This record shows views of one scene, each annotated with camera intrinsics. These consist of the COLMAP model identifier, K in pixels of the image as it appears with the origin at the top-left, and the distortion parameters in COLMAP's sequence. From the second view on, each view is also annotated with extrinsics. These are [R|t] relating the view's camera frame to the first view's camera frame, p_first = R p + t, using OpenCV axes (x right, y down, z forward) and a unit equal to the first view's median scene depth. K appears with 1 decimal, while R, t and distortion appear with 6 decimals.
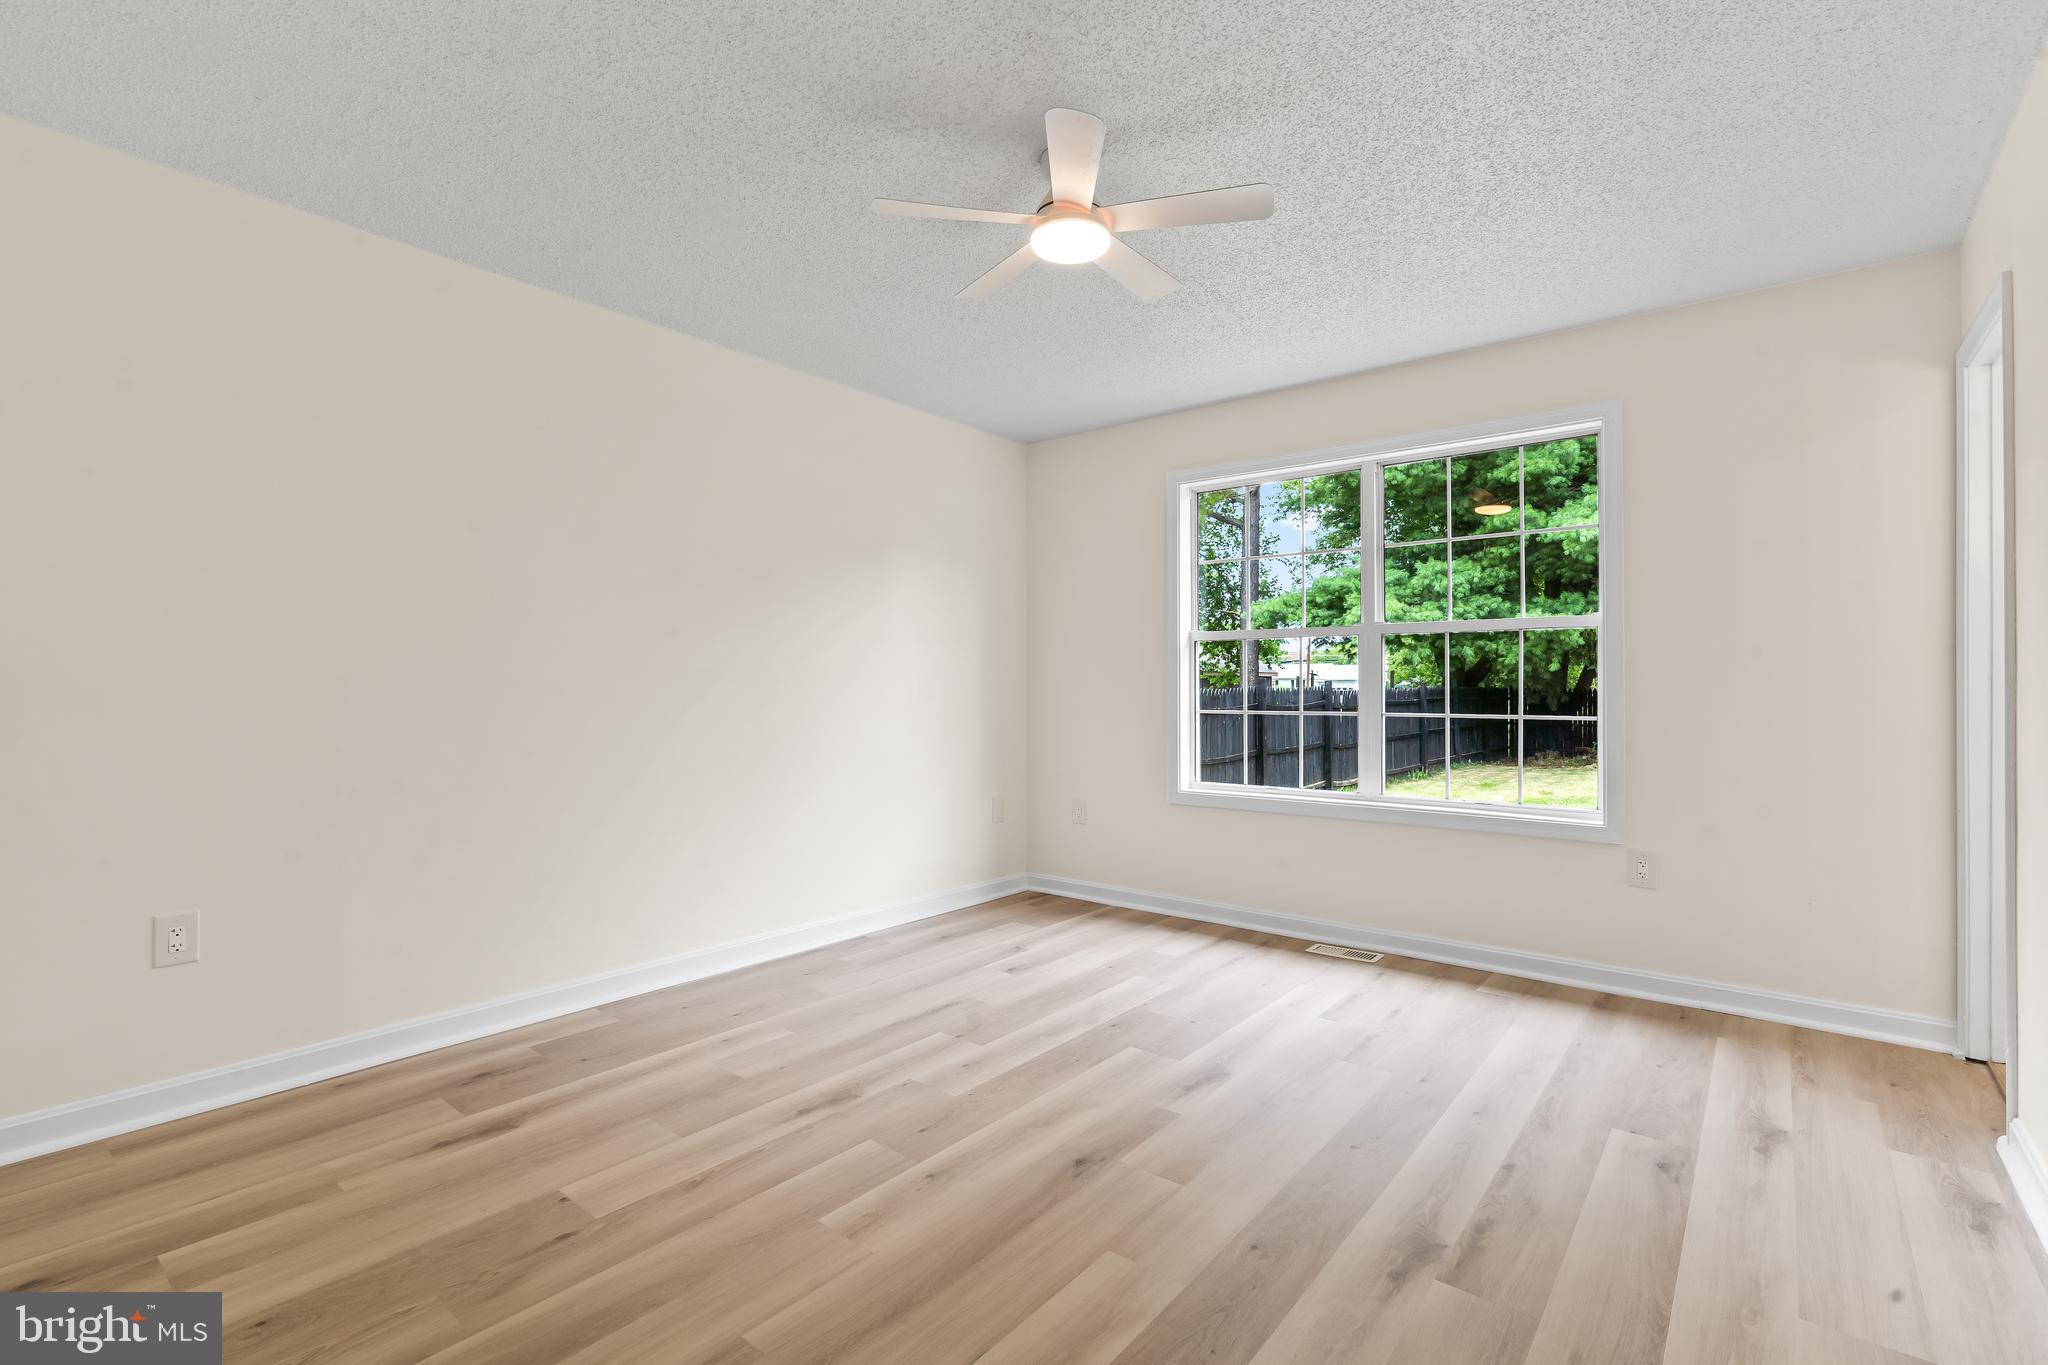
lens RADIAL K [[933.8, 0, 1017.8], [0, 933.8, 686.2], [0, 0, 1]] dist [-0.007742, 0.002469]
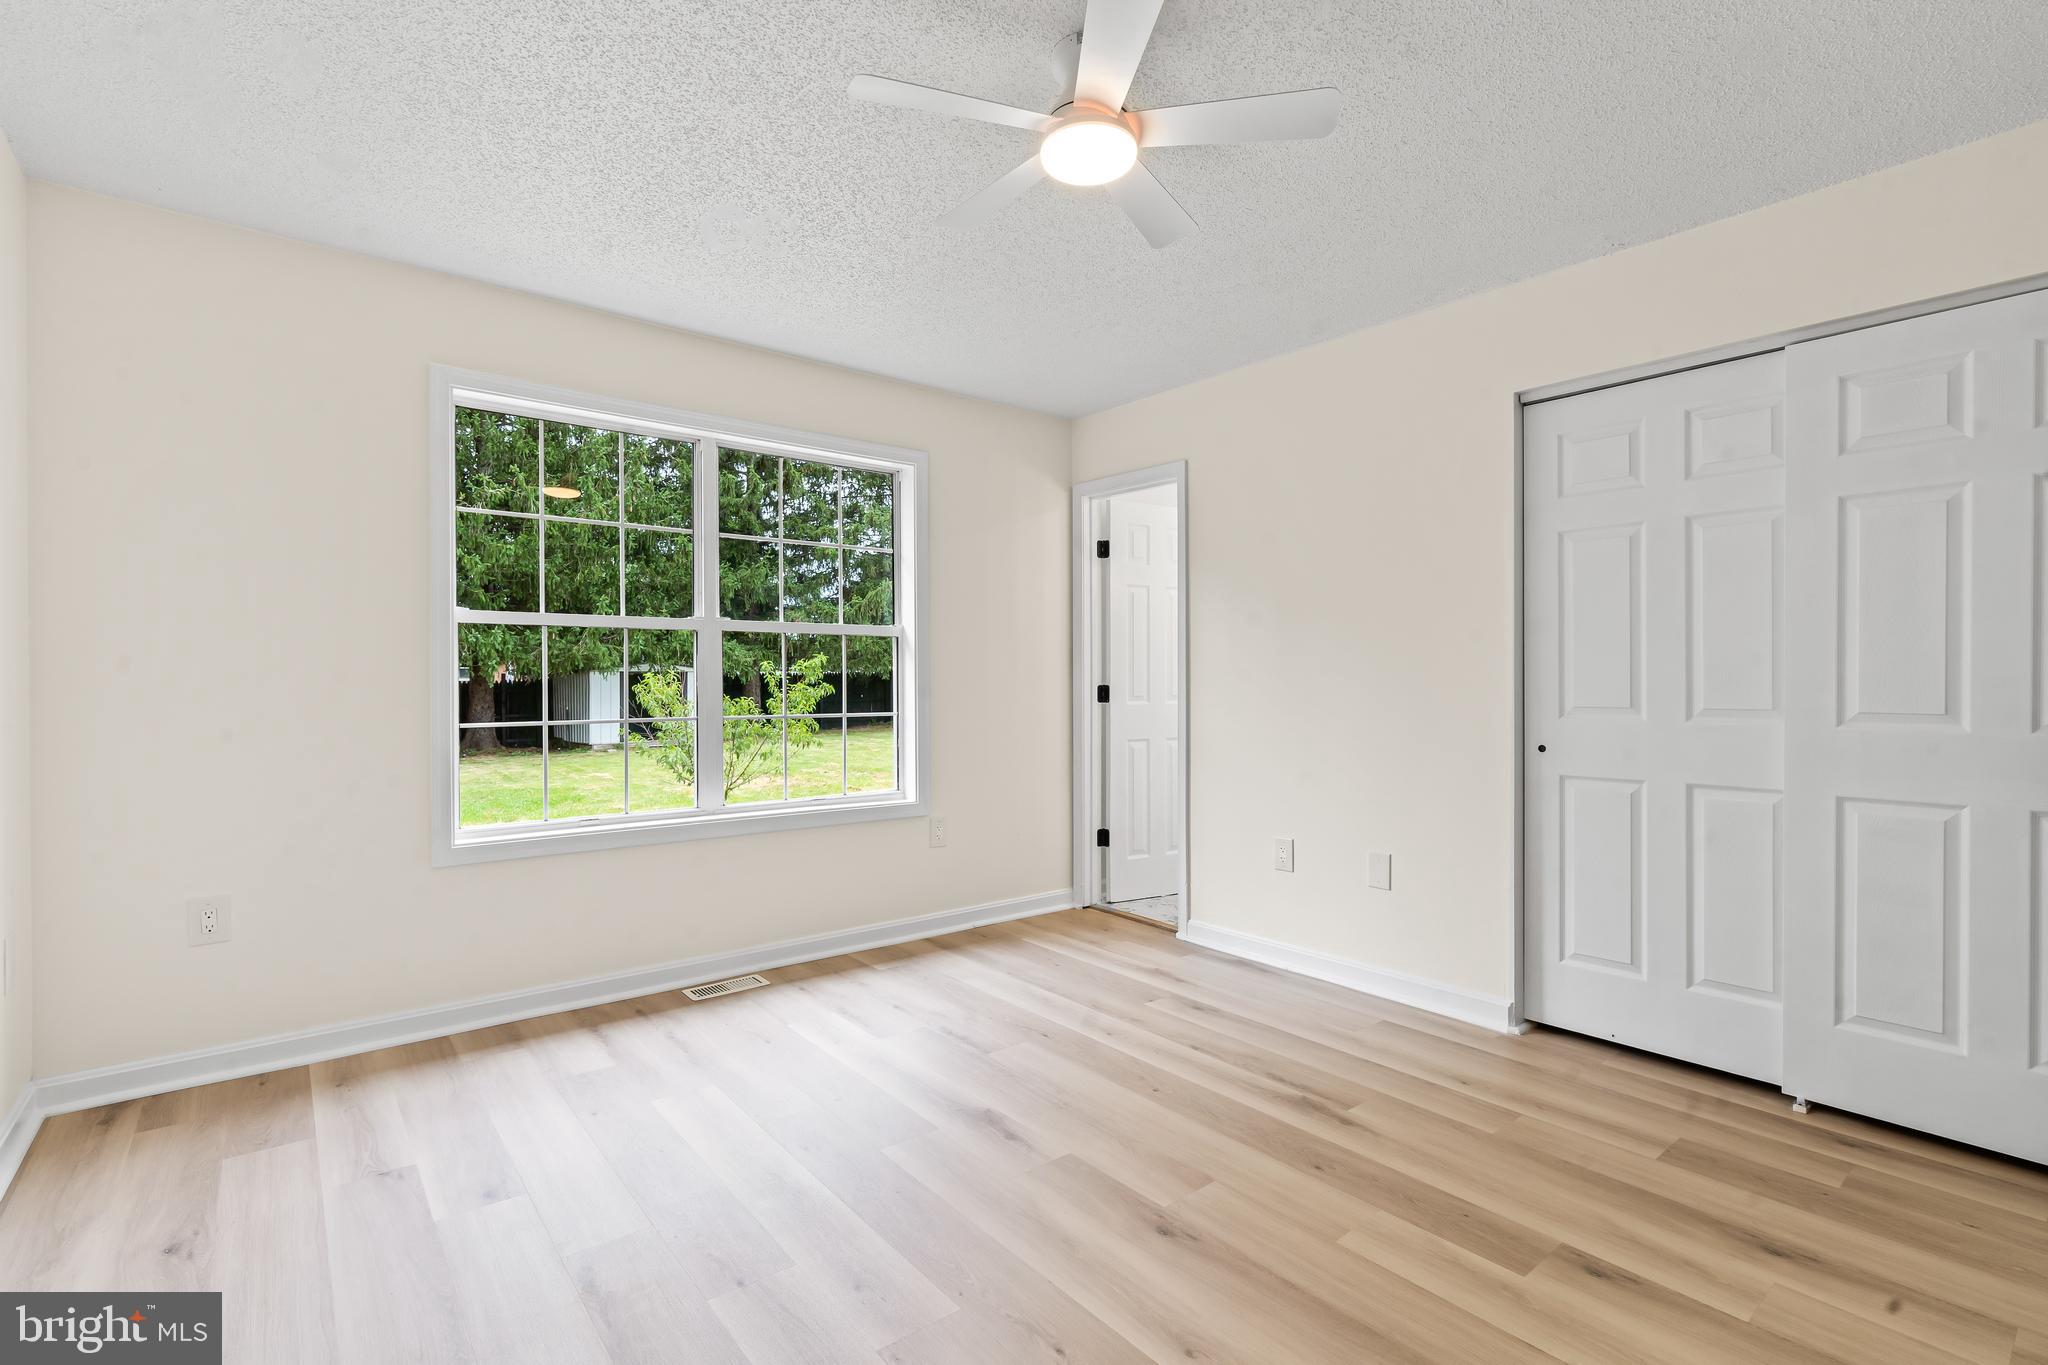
lens RADIAL K [[933.8, 0, 1037.0], [0, 933.8, 692.2], [0, 0, 1]] dist [-0.007742, 0.002469]
pose [[0.193742, -0.010607, 0.980995, -0.730902], [-0.001159, 0.999938, 0.011040, -0.008967], [-0.981052, -0.003276, 0.193718, 0.849374]]
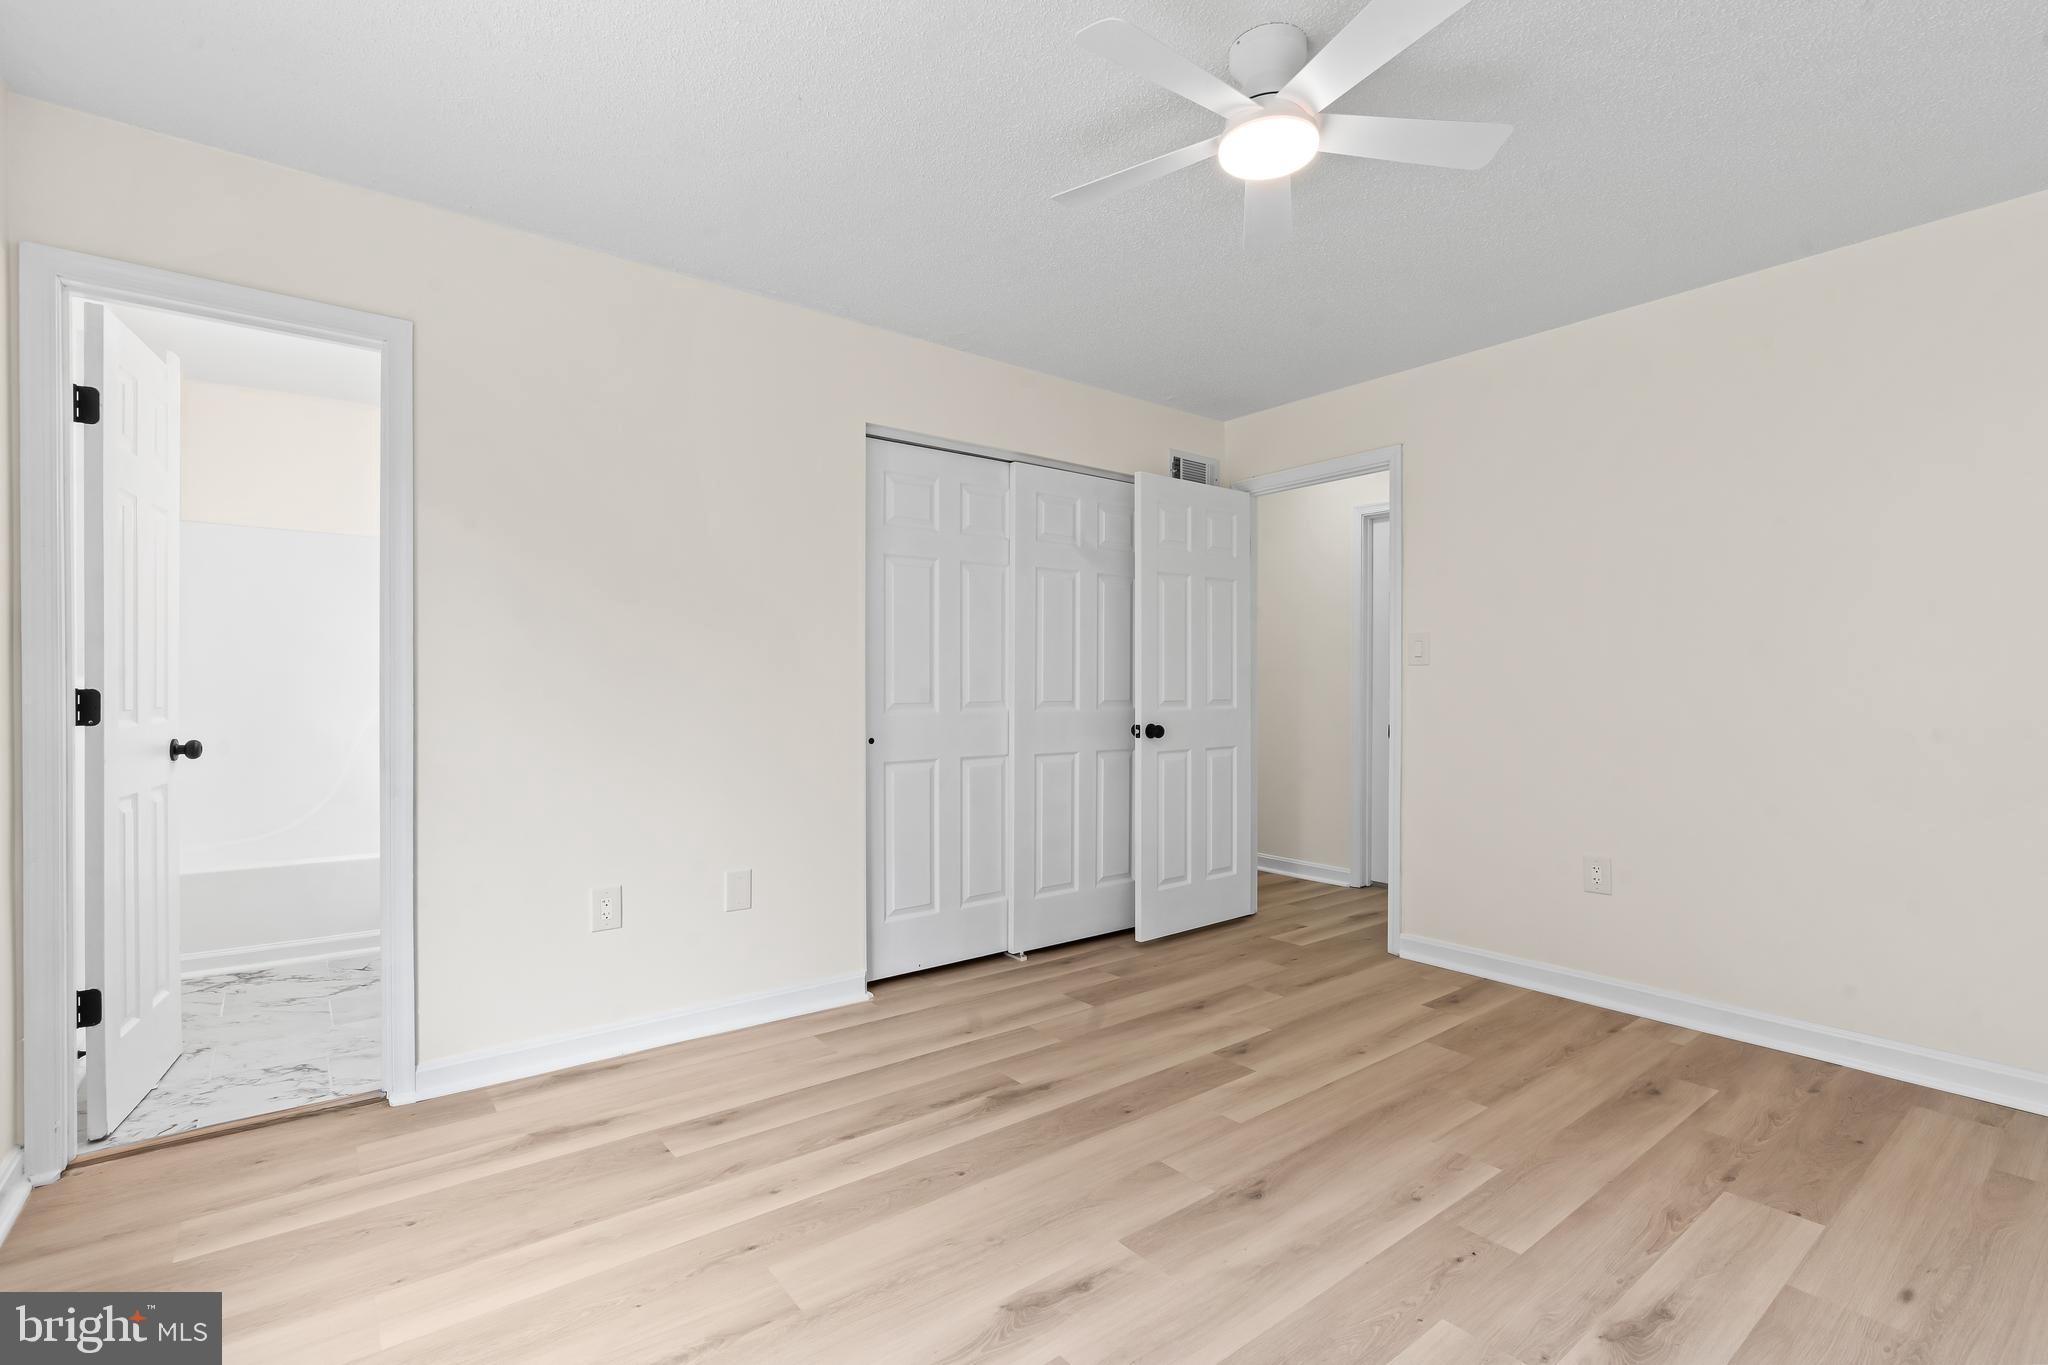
lens RADIAL K [[933.8, 0, 1020.7], [0, 933.8, 680.6], [0, 0, 1]] dist [-0.007742, 0.002469]
pose [[-0.974680, -0.000826, 0.223601, 0.079526], [-0.001221, 0.999998, -0.001627, -0.010703], [-0.223599, -0.001859, -0.974679, 1.771067]]
